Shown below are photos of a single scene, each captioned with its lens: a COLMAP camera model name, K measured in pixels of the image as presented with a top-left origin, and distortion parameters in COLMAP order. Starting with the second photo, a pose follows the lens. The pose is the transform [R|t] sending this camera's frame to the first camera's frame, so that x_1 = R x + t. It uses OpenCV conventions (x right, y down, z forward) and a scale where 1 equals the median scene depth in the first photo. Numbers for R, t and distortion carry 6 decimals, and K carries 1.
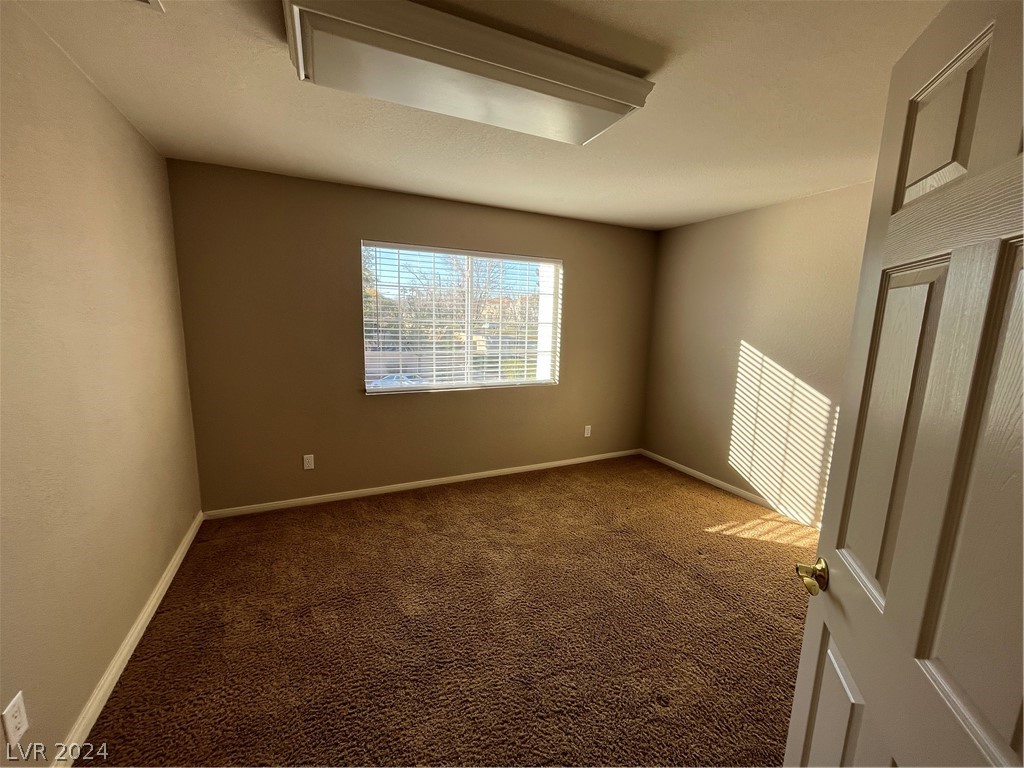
lens RADIAL K [[413.1, 0, 517.0], [0, 413.1, 385.9], [0, 0, 1]] dist [0.000055, 0.000086]
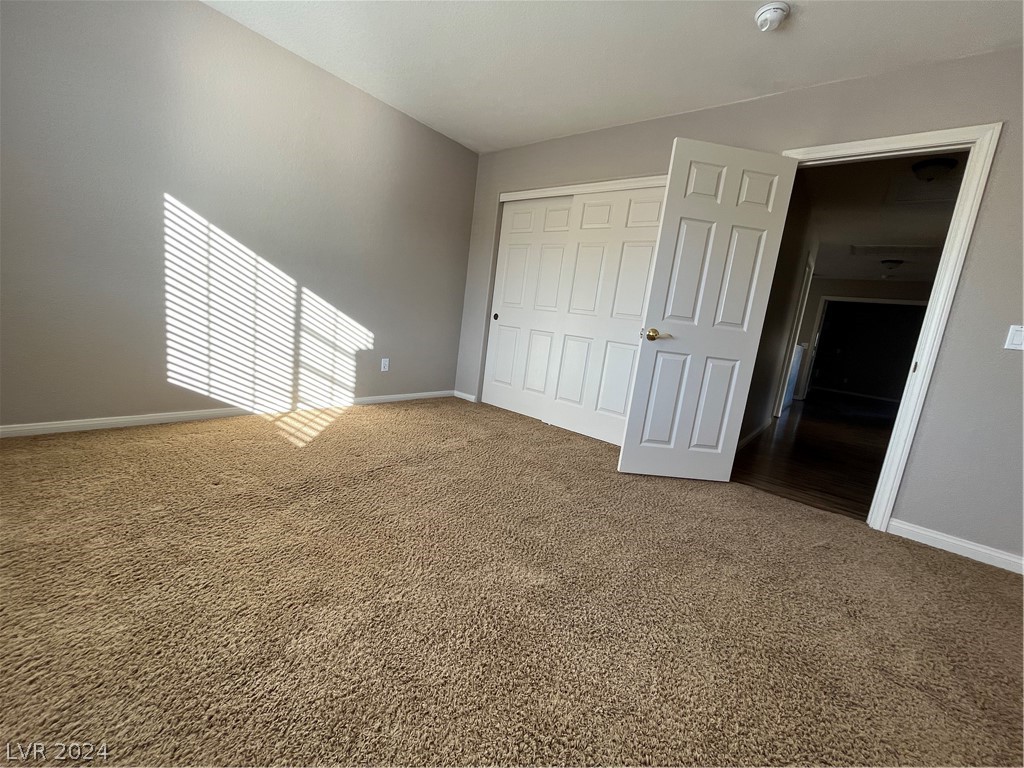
lens RADIAL K [[413.1, 0, 517.0], [0, 413.1, 385.9], [0, 0, 1]] dist [0.000055, 0.000086]
pose [[-0.429391, -0.221374, 0.875567, -0.392516], [0.014385, 0.967693, 0.251721, 0.034144], [-0.903004, 0.120682, -0.412334, 0.897762]]
